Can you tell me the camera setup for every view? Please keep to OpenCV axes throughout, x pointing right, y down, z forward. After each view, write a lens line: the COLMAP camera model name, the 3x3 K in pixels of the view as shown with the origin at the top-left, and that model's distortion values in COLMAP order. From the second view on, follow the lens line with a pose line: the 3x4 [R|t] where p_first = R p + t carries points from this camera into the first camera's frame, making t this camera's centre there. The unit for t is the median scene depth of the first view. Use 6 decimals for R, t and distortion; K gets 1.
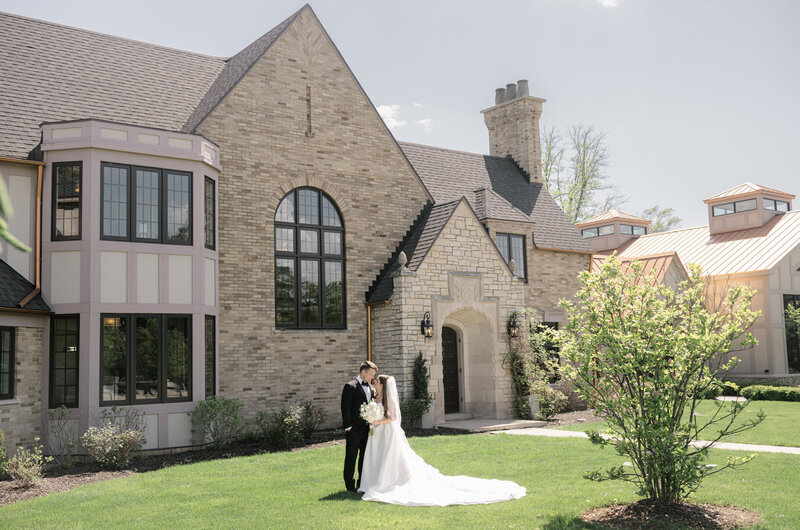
lens RADIAL K [[847.3, 0, 401.1], [0, 847.3, 265.4], [0, 0, 1]] dist [0.003333, 0.000000]
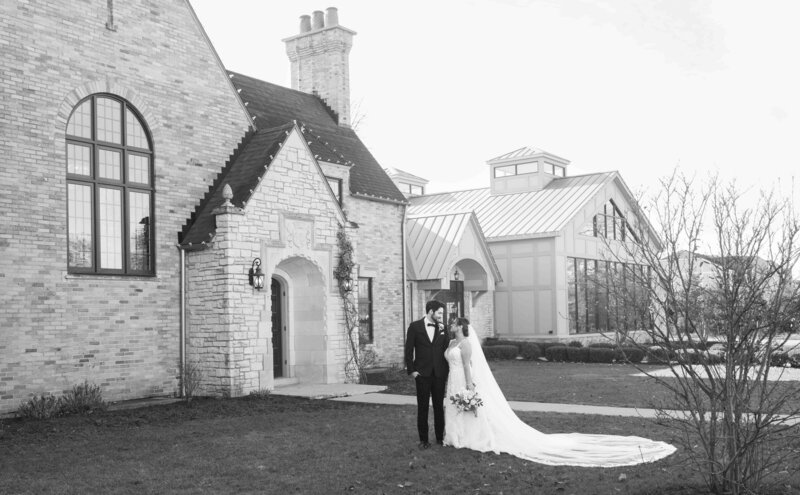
lens RADIAL K [[834.8, 0, 358.3], [0, 834.8, 294.7], [0, 0, 1]] dist [0.004381, 0.000000]
pose [[0.963644, 0.016430, 0.266685, -0.088819], [-0.037246, 0.996623, 0.073185, 0.026354], [-0.264582, -0.080457, 0.961001, 0.178591]]
